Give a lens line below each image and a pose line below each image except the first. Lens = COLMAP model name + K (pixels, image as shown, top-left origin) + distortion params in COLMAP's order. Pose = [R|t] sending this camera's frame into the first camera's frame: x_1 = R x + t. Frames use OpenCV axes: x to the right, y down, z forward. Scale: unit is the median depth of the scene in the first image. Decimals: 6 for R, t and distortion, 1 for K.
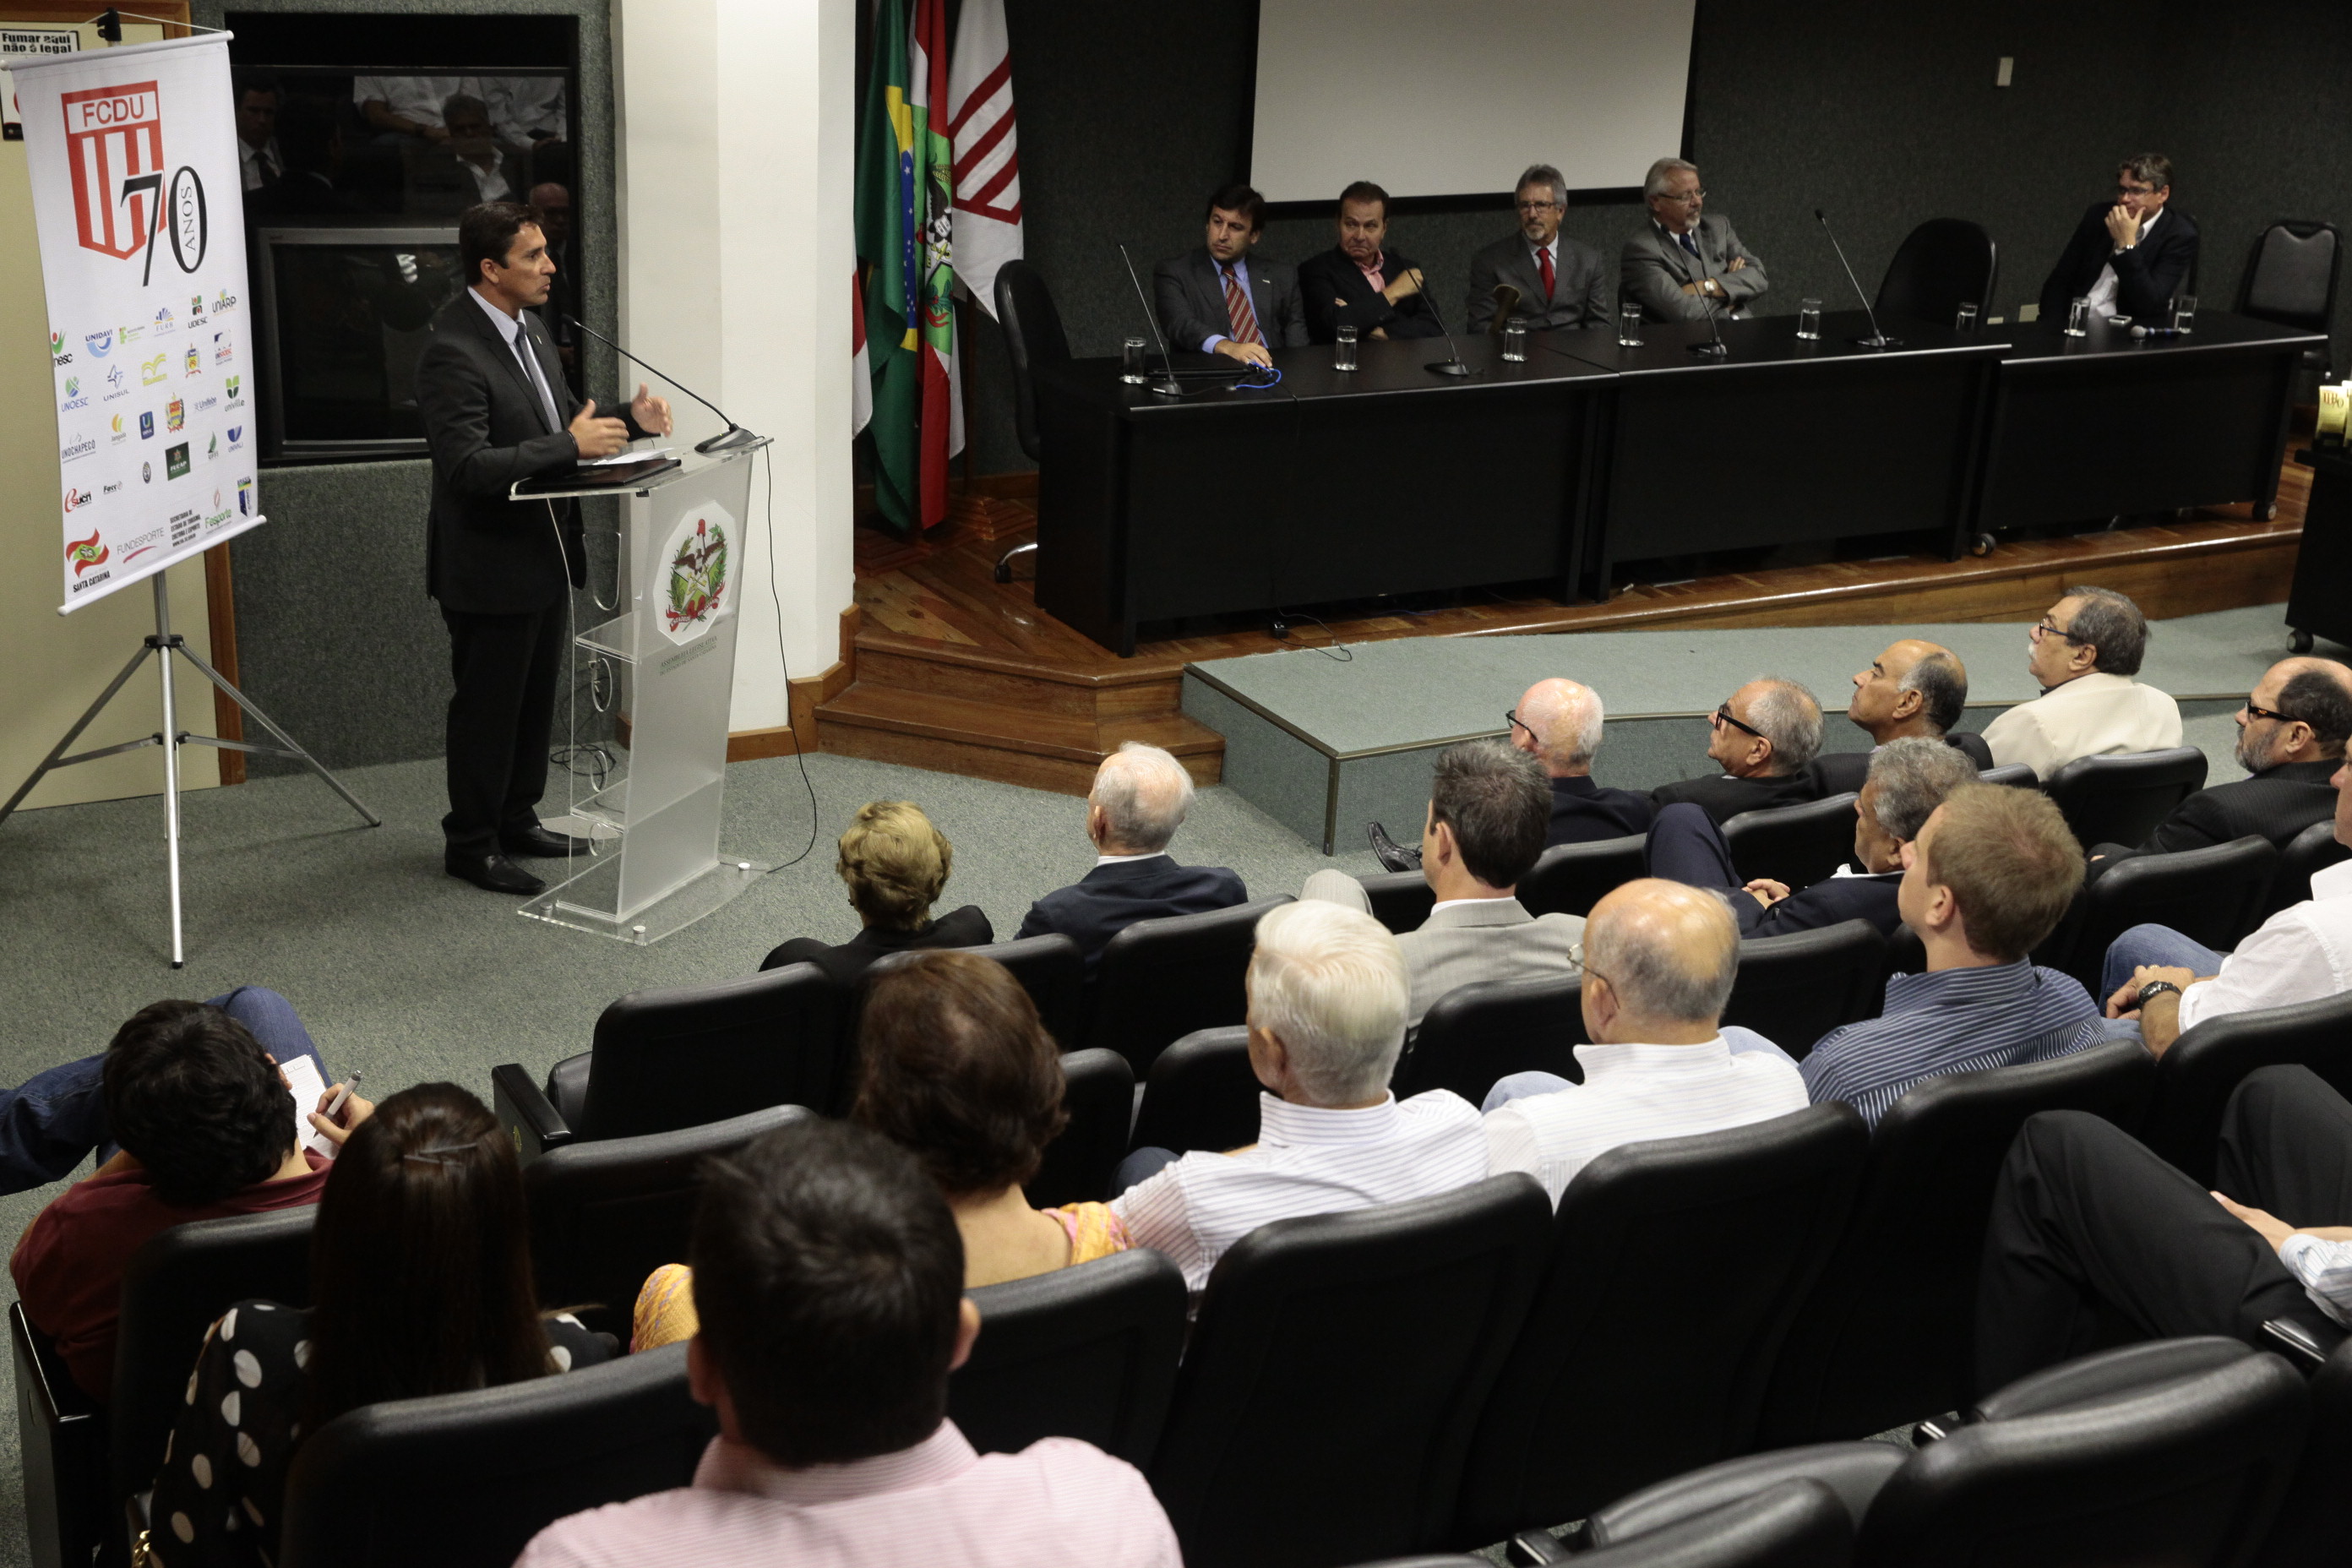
lens RADIAL K [[2845.4, 0, 1176.0], [0, 2845.4, 784.0], [0, 0, 1]] dist [0.068580, 0.016232]
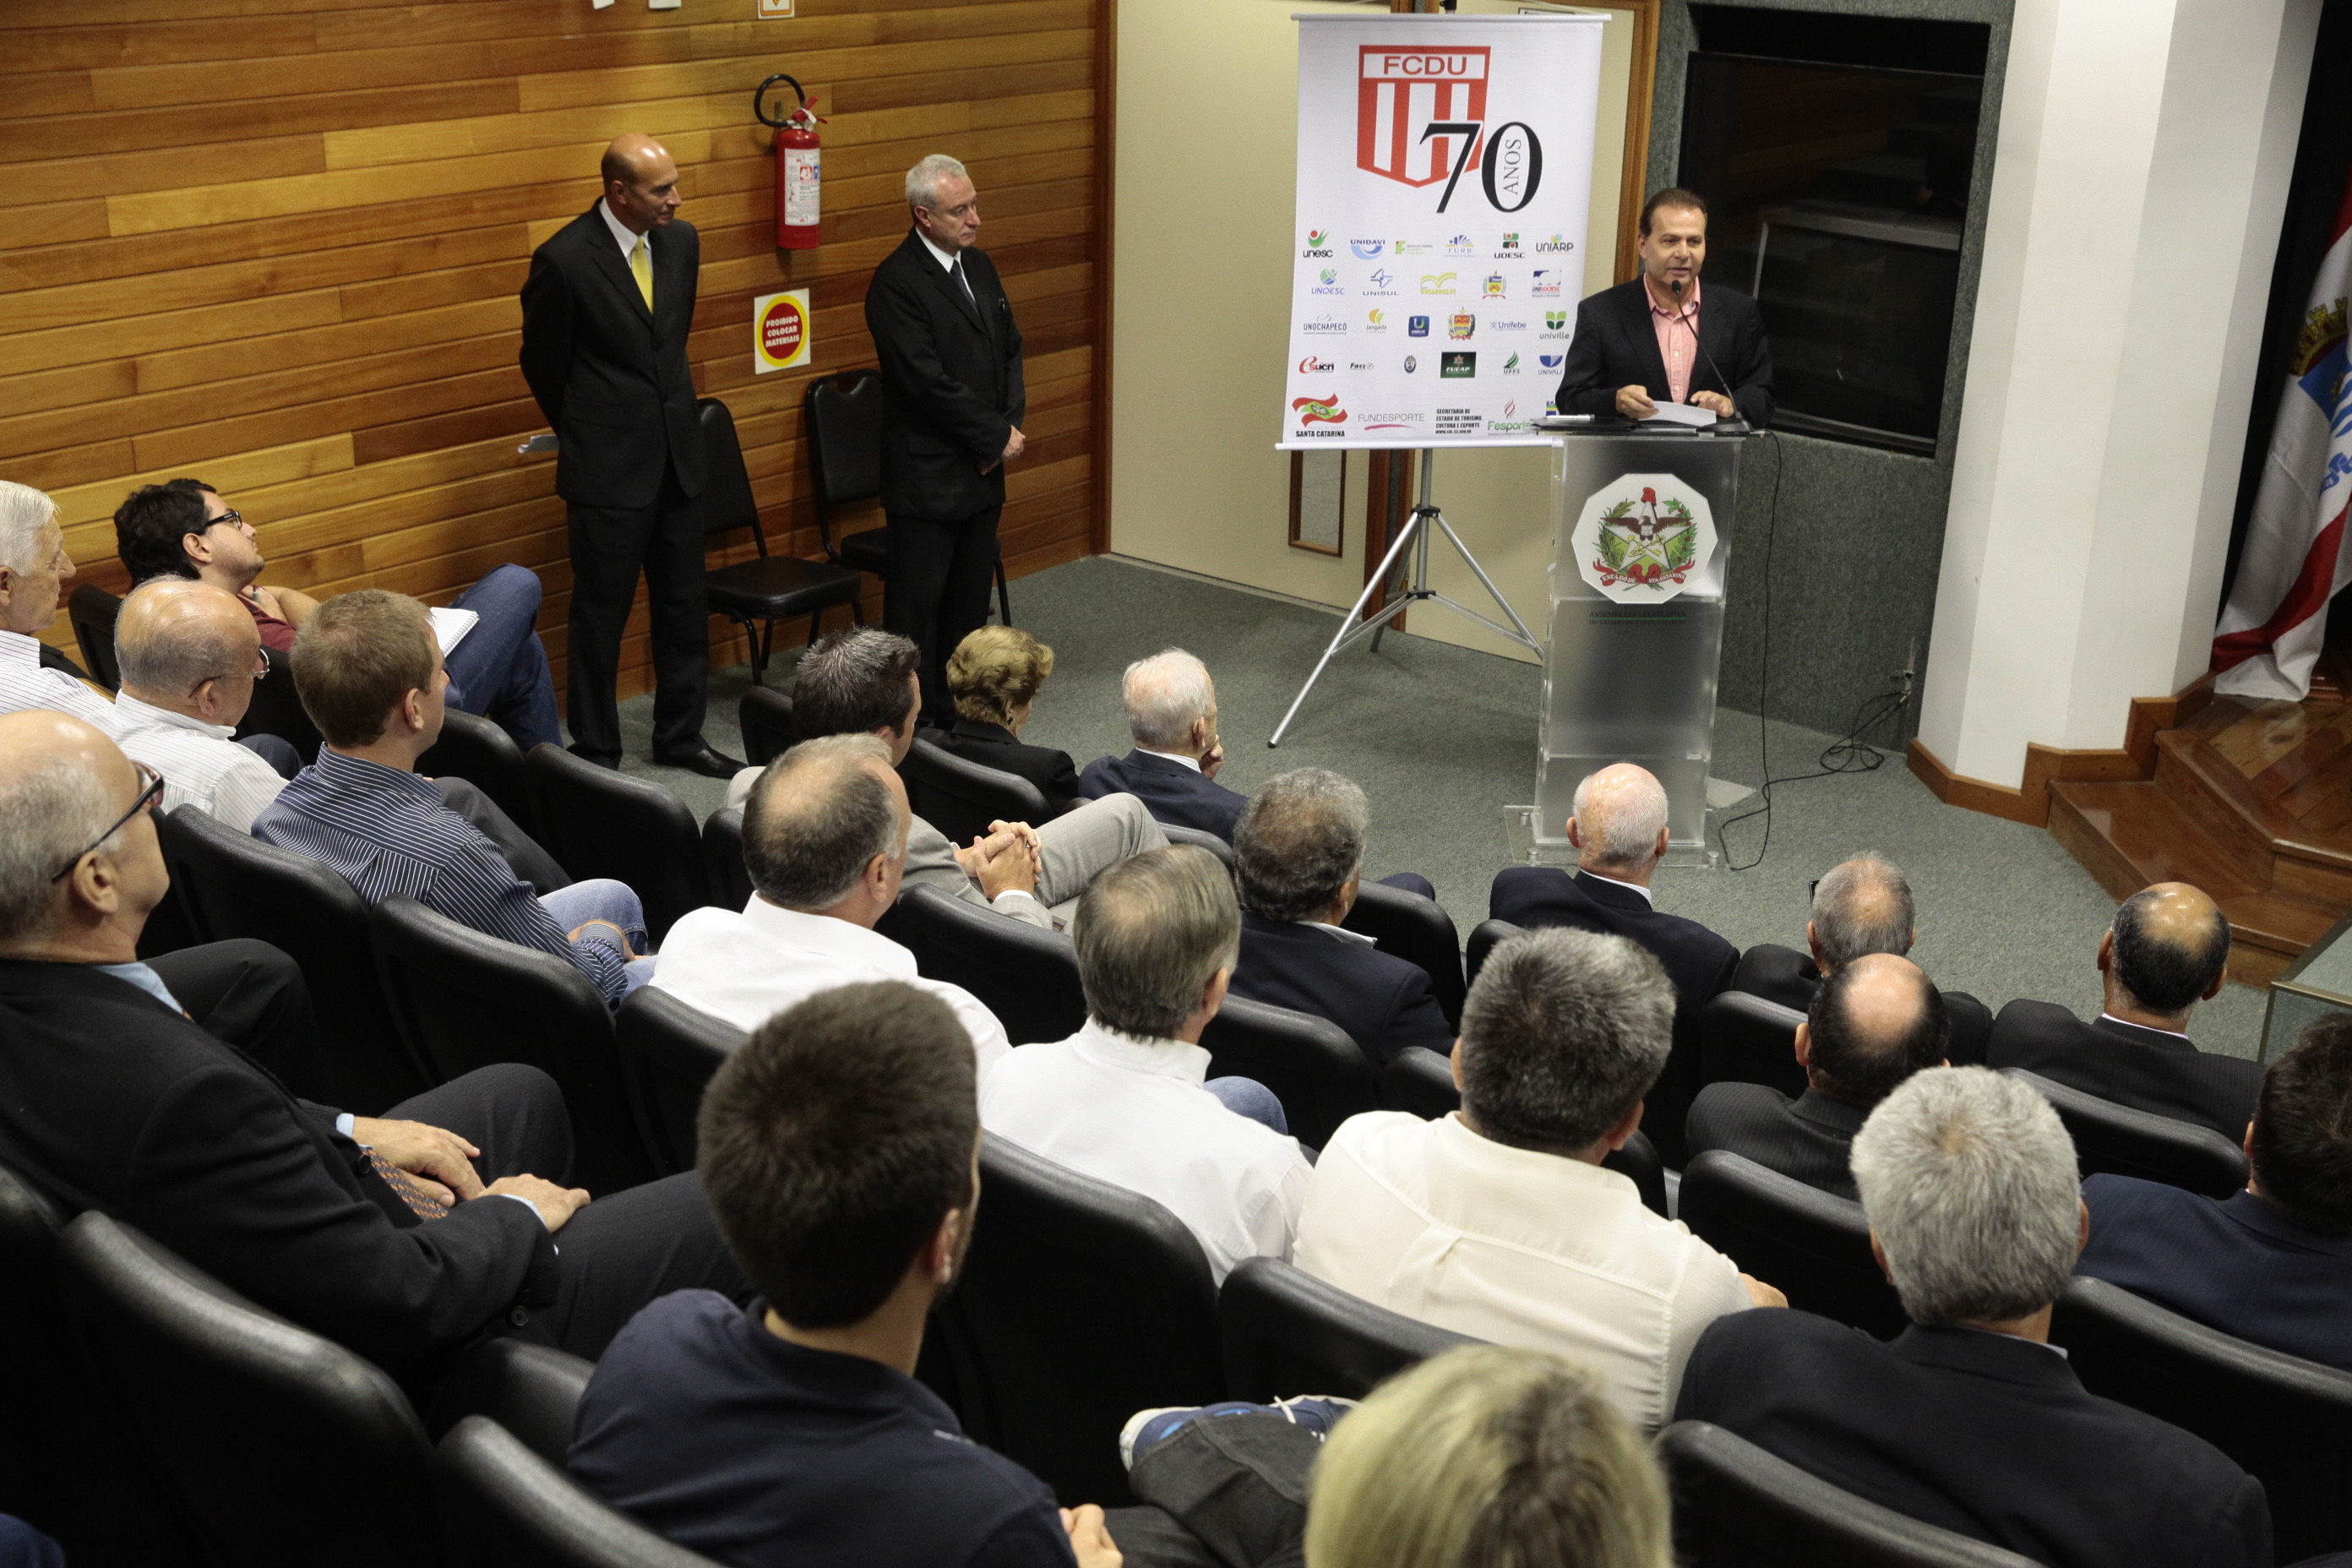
lens RADIAL K [[2845.4, 0, 1176.0], [0, 2845.4, 784.0], [0, 0, 1]] dist [0.068580, 0.016232]
pose [[0.378835, 0.282084, -0.881426, 0.652765], [-0.315561, 0.934712, 0.163509, -0.098258], [0.870003, 0.216201, 0.443117, 0.377948]]
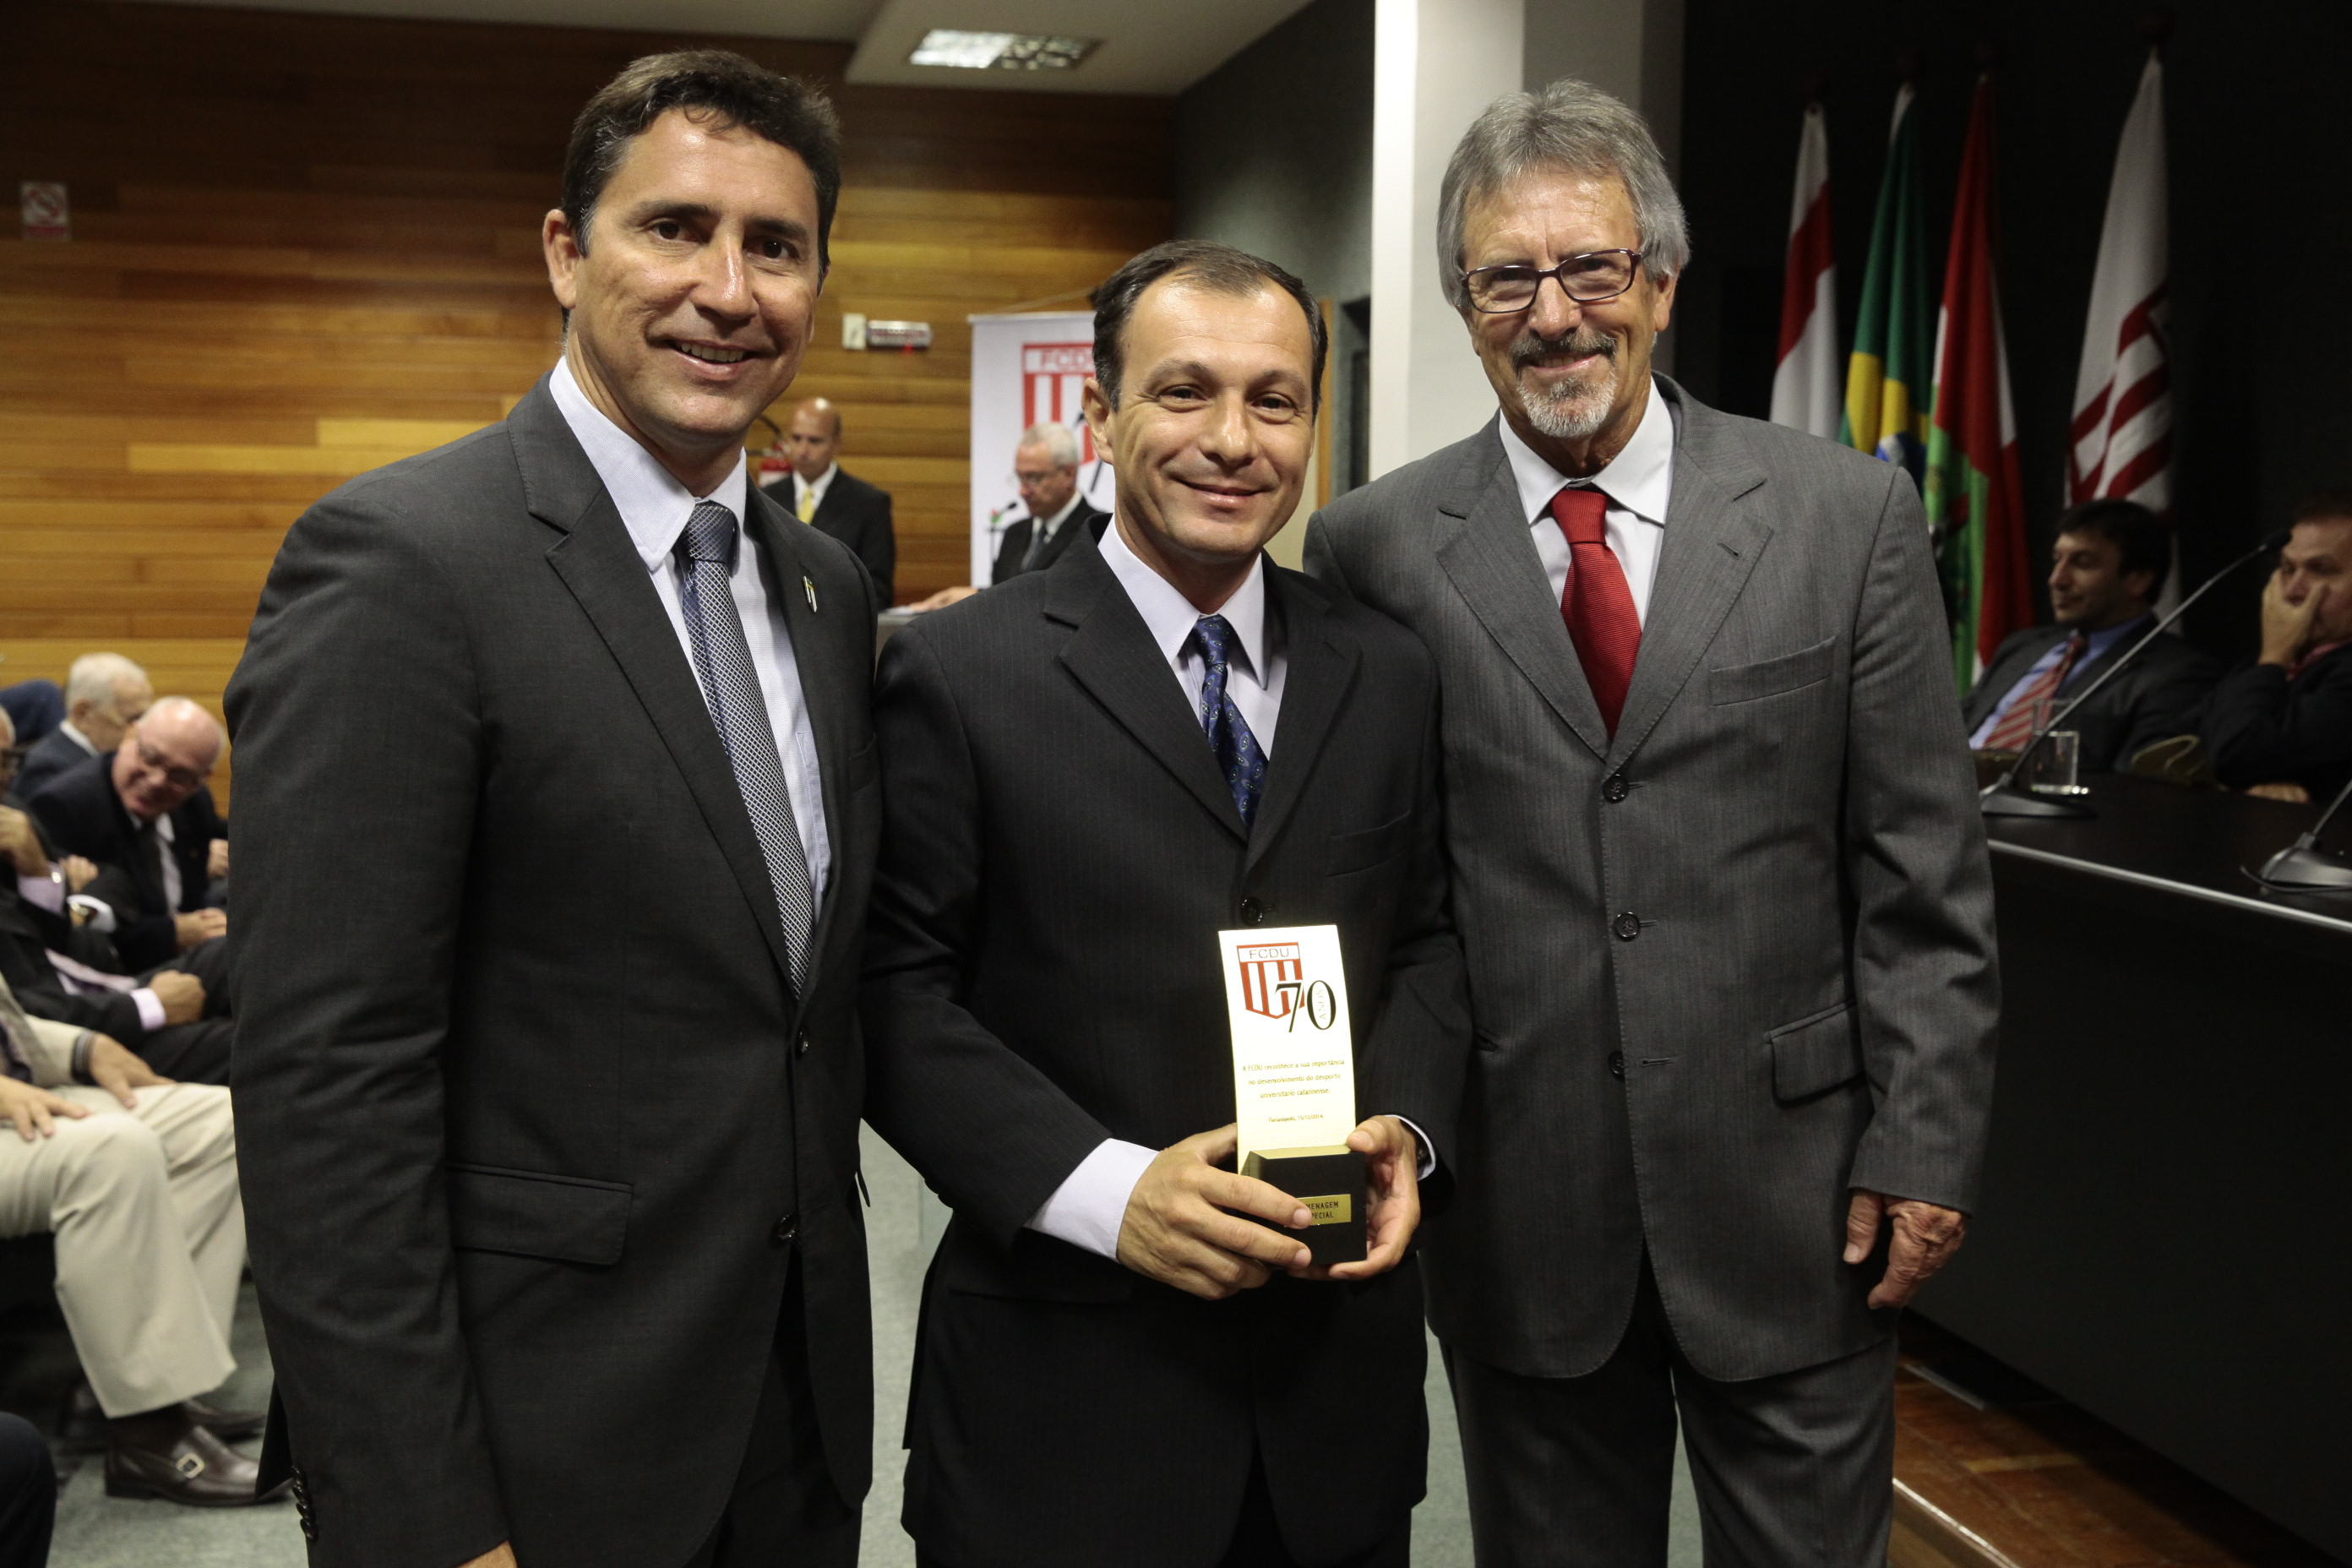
lens RADIAL K [[2636.2, 0, 1175.1], [0, 2636.2, 750.3], [0, 0, 1]] dist [0.022553, 0.158850]
pose [[-0.285138, 0.030428, -0.958003, 0.698275], [-0.343569, 0.929834, 0.131792, -0.211410], [0.894794, 0.366719, -0.254677, 1.238457]]
